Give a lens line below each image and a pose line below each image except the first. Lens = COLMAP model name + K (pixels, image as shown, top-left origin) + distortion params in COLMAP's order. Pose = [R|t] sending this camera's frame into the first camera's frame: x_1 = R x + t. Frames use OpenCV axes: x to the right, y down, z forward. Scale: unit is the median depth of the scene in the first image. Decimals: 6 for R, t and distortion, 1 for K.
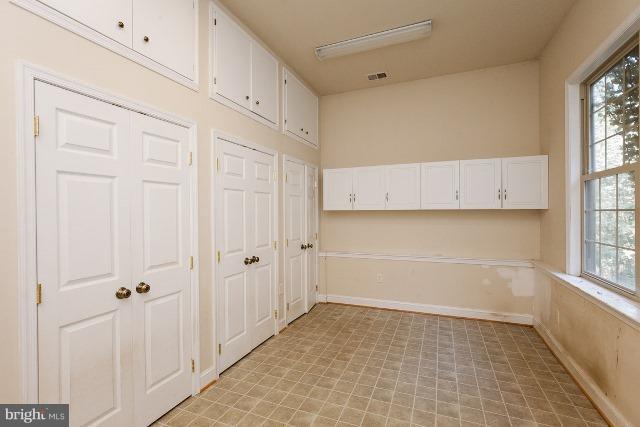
lens RADIAL K [[292.4, 0, 320.5], [0, 292.4, 216.3], [0, 0, 1]] dist [-0.000301, 0.000103]
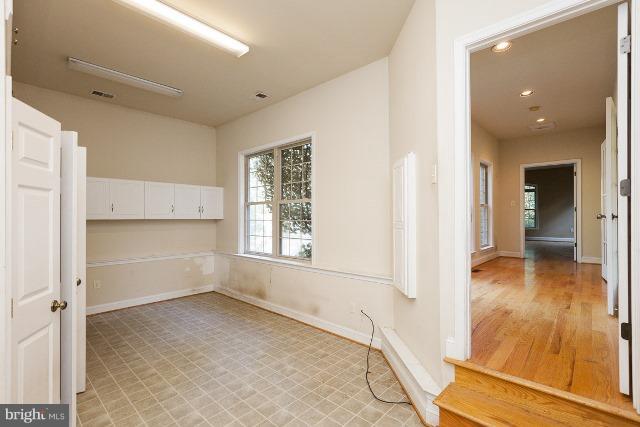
lens RADIAL K [[292.4, 0, 320.5], [0, 292.4, 216.3], [0, 0, 1]] dist [-0.000301, 0.000103]
pose [[0.353356, 0.014700, 0.935373, -0.699710], [0.013831, 0.999685, -0.020935, 0.003456], [-0.935387, 0.020335, 0.353041, -0.159386]]
